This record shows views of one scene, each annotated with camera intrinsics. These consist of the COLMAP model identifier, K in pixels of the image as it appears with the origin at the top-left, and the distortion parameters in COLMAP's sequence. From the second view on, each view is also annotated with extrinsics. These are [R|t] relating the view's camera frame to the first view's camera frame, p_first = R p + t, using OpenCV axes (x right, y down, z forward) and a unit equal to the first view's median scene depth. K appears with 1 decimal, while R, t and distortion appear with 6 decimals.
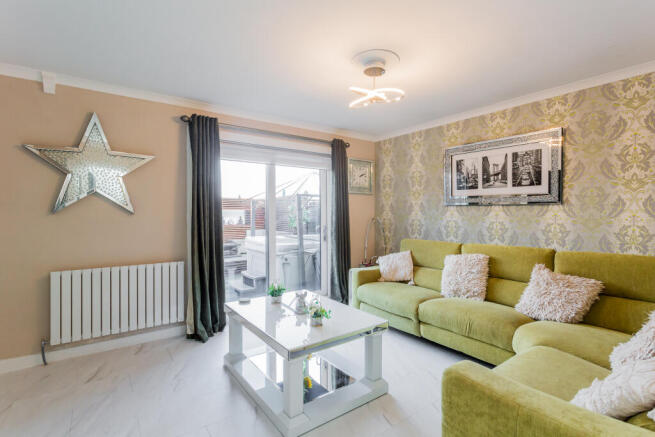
lens RADIAL K [[314.6, 0, 327.4], [0, 314.6, 214.6], [0, 0, 1]] dist [-0.002245, -0.000328]
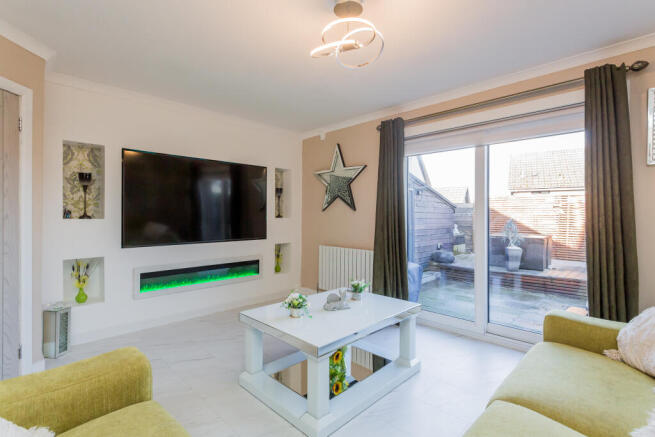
lens RADIAL K [[314.6, 0, 327.4], [0, 314.6, 214.6], [0, 0, 1]] dist [-0.002245, -0.000328]
pose [[0.152008, -0.001378, -0.988378, 0.621853], [-0.007083, 0.999972, -0.002483, 0.015766], [0.988354, 0.007378, 0.151994, 0.602429]]
